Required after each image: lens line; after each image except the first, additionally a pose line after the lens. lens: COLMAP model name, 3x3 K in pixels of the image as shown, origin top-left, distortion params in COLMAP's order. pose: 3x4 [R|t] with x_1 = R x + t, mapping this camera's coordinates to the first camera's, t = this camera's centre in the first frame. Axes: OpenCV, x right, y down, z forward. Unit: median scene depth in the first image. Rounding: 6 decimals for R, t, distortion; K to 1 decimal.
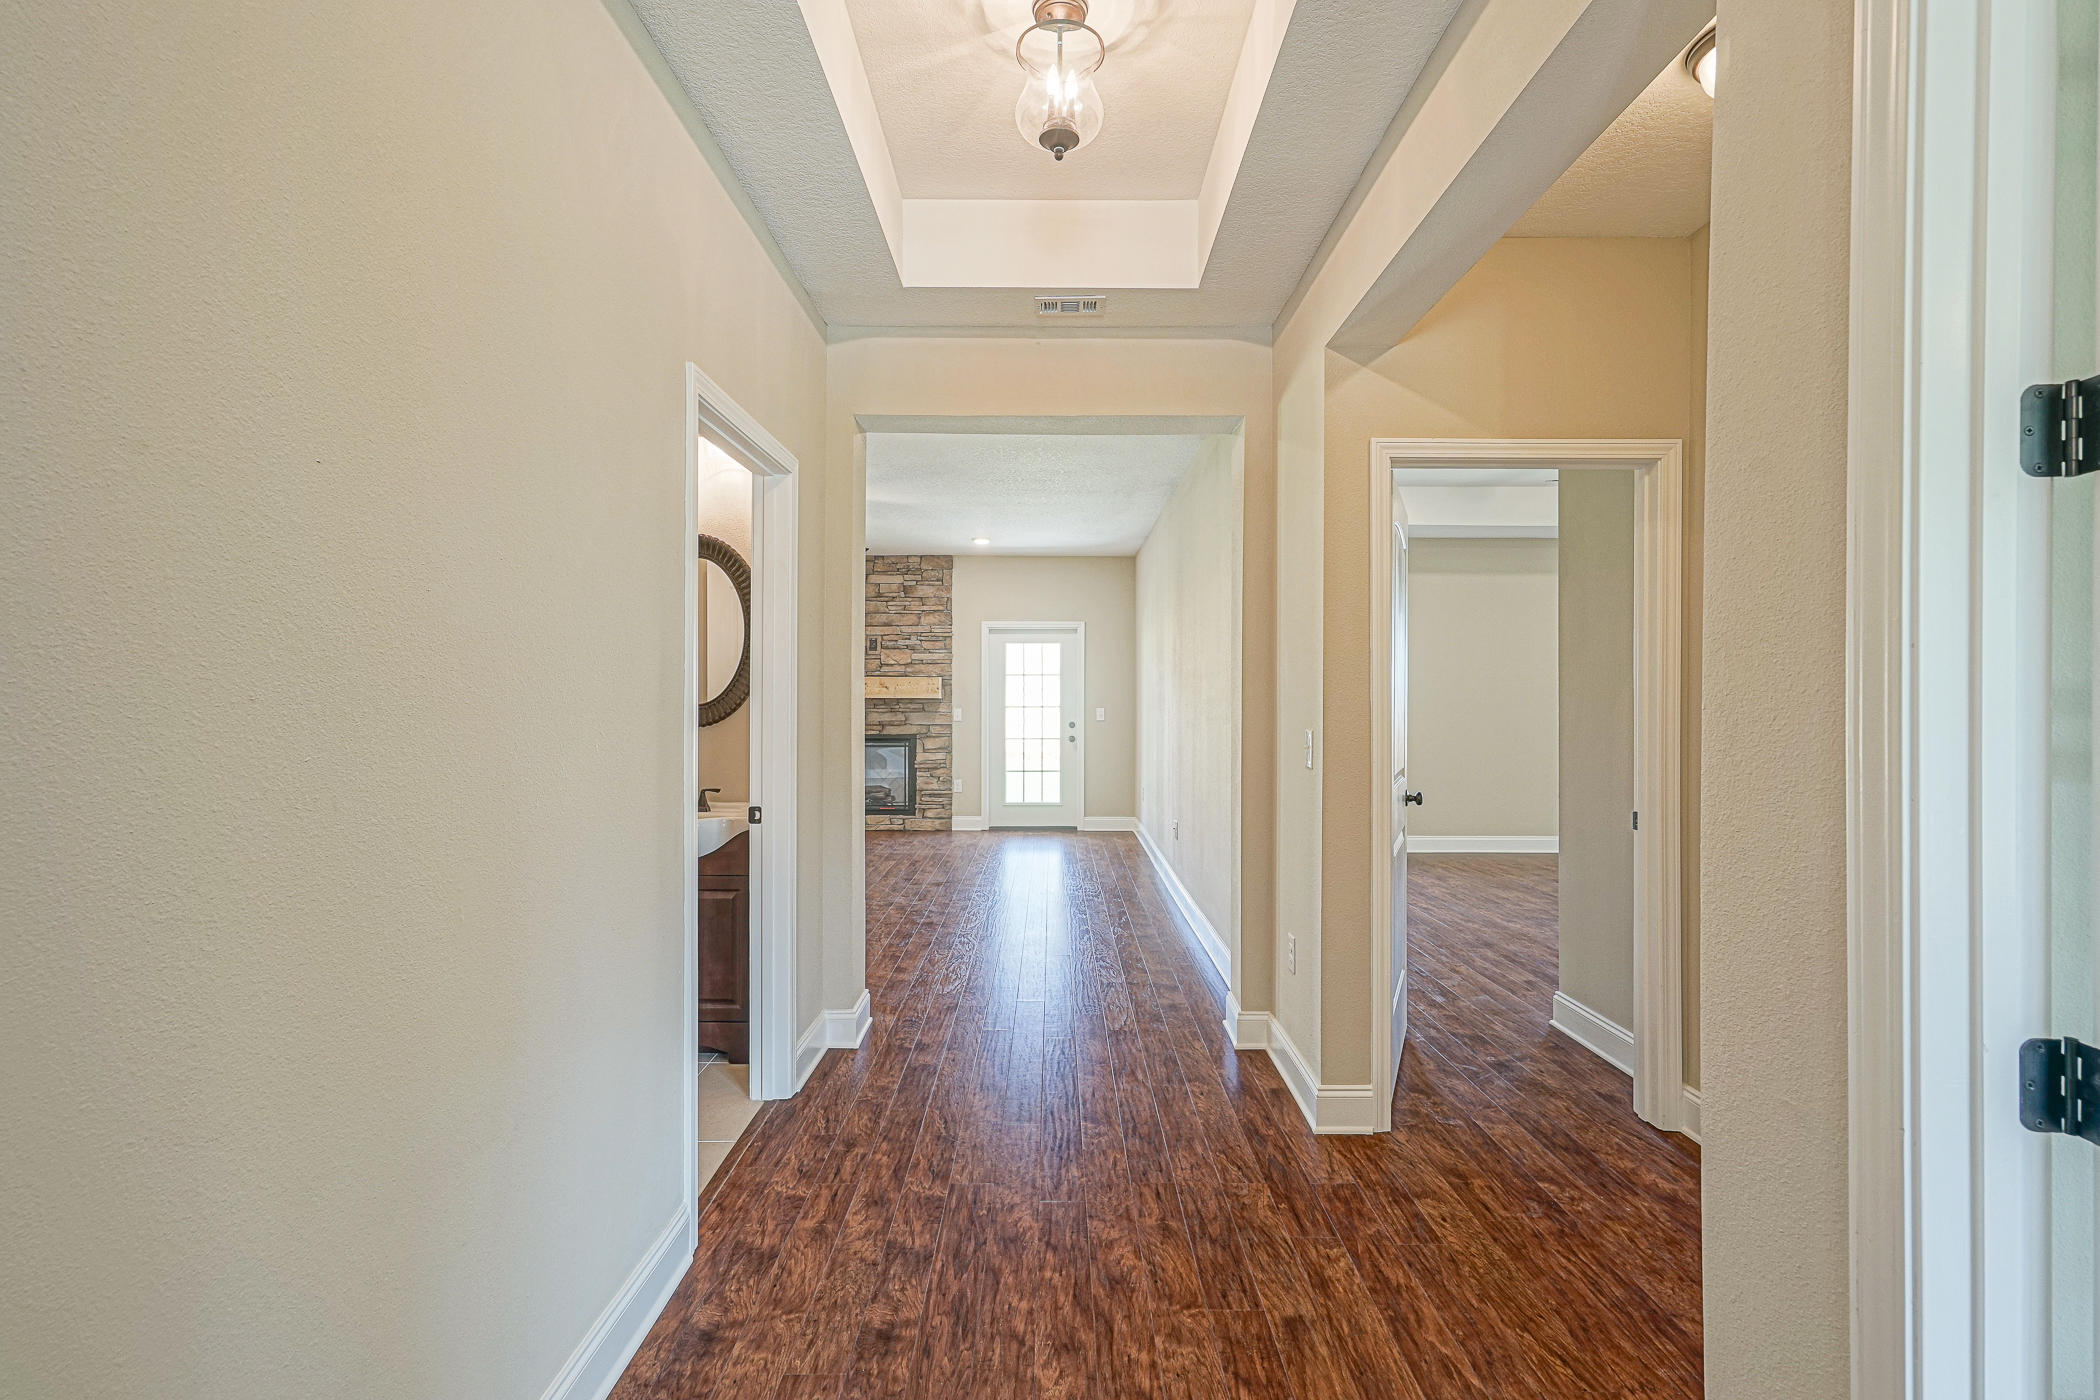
lens RADIAL K [[946.5, 0, 1043.6], [0, 946.5, 700.0], [0, 0, 1]] dist [0.000011, 0.008257]
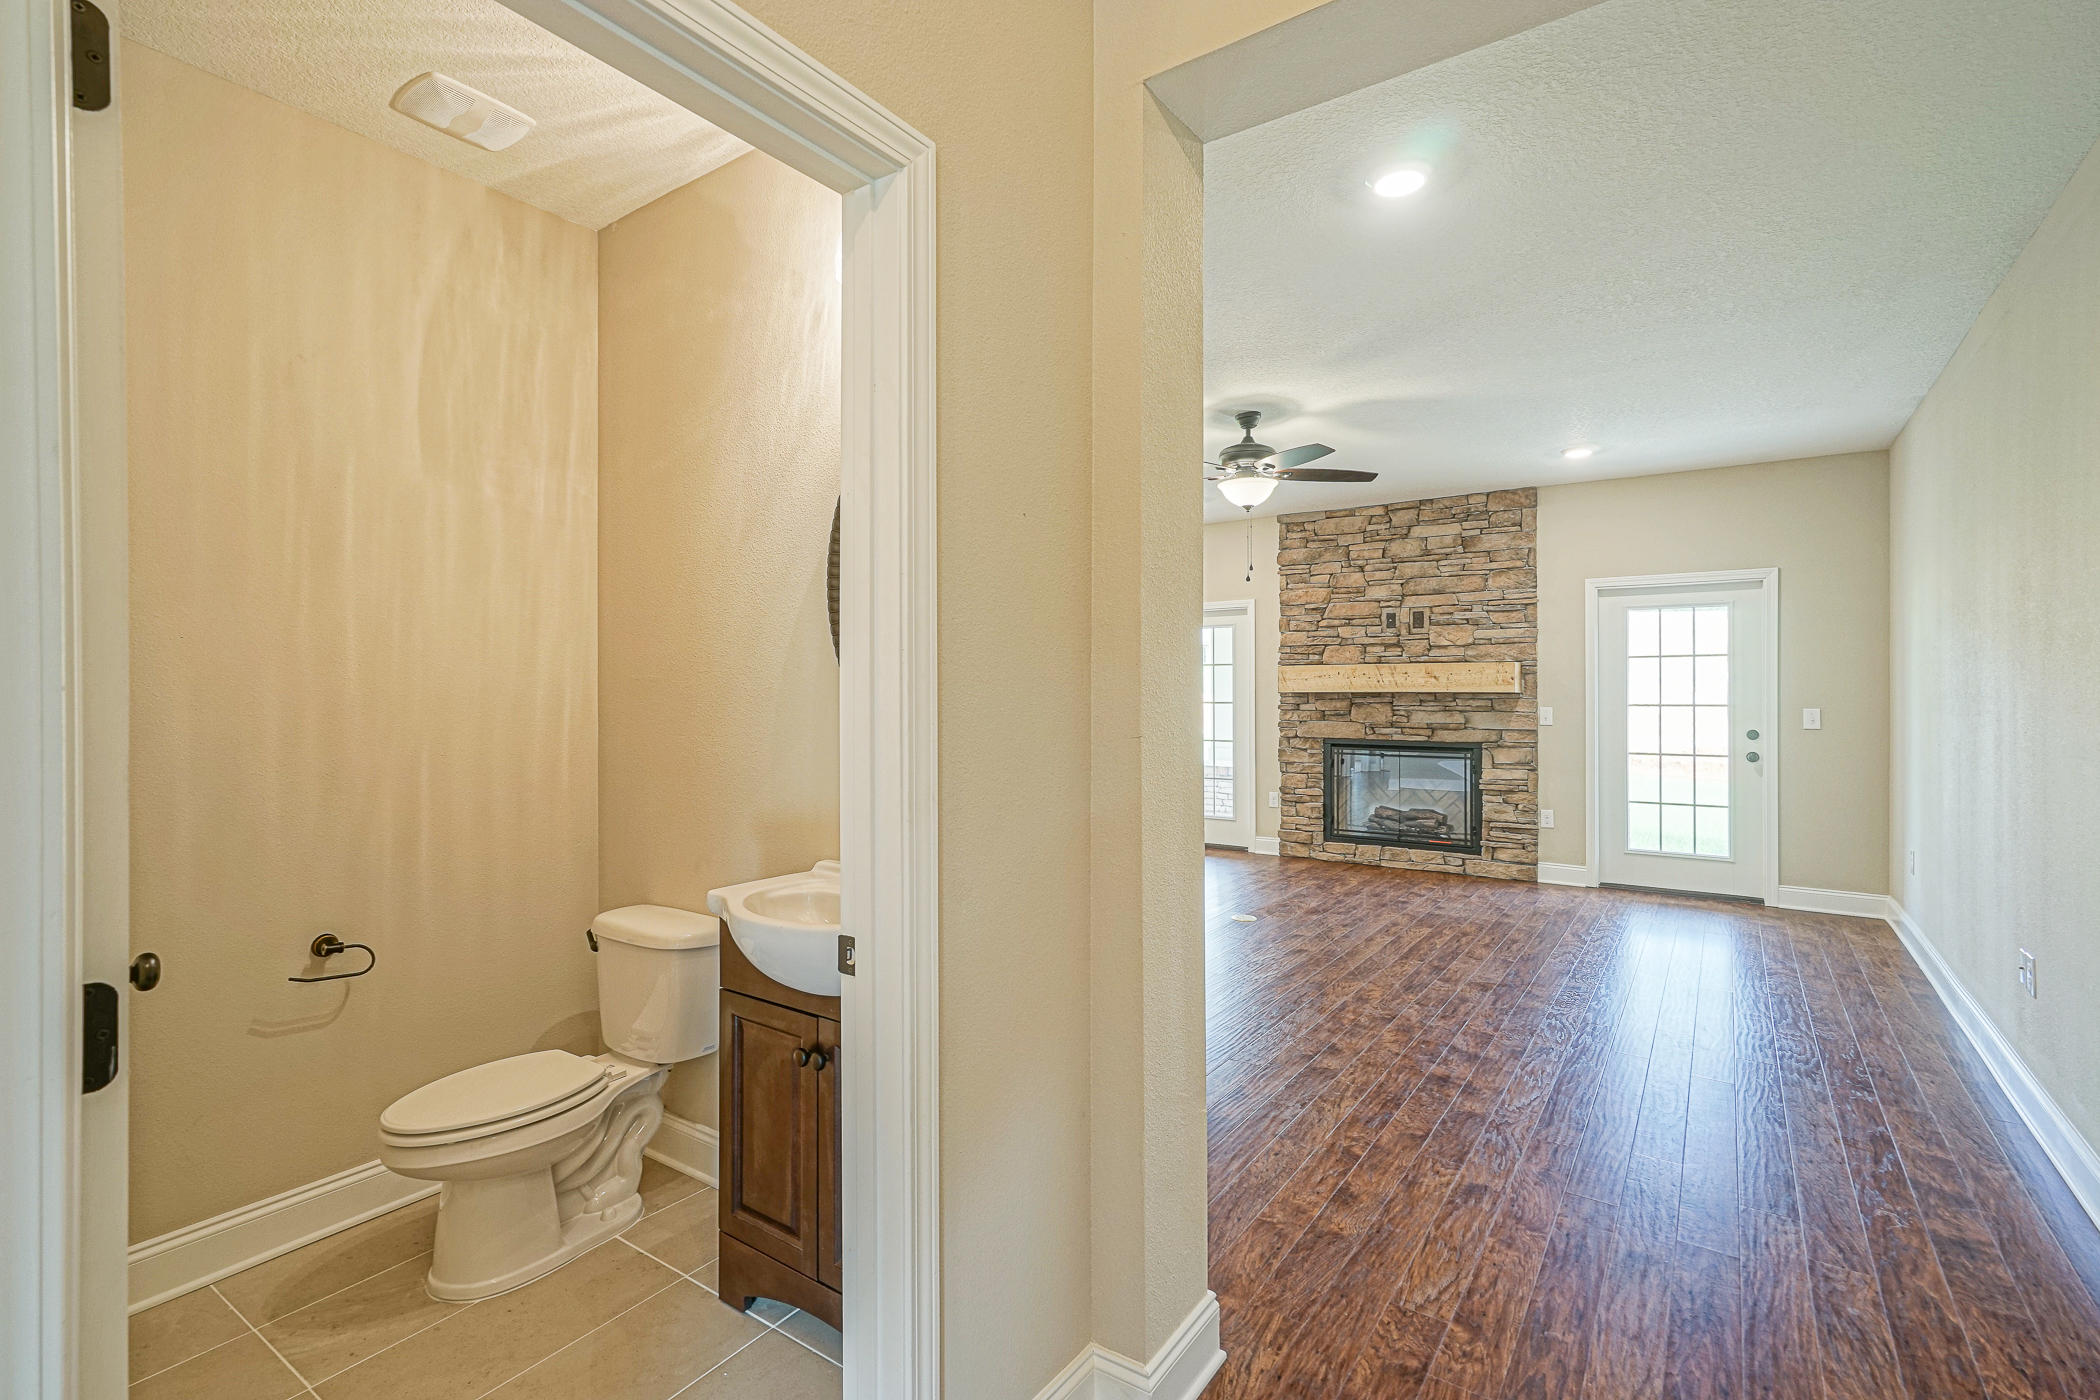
lens RADIAL K [[946.5, 0, 1053.9], [0, 946.5, 686.5], [0, 0, 1]] dist [0.000011, 0.008257]
pose [[0.819847, -0.003517, -0.572571, 0.010765], [-0.000830, 0.999973, -0.007330, -0.000713], [0.572582, 0.006485, 0.819822, 0.225617]]
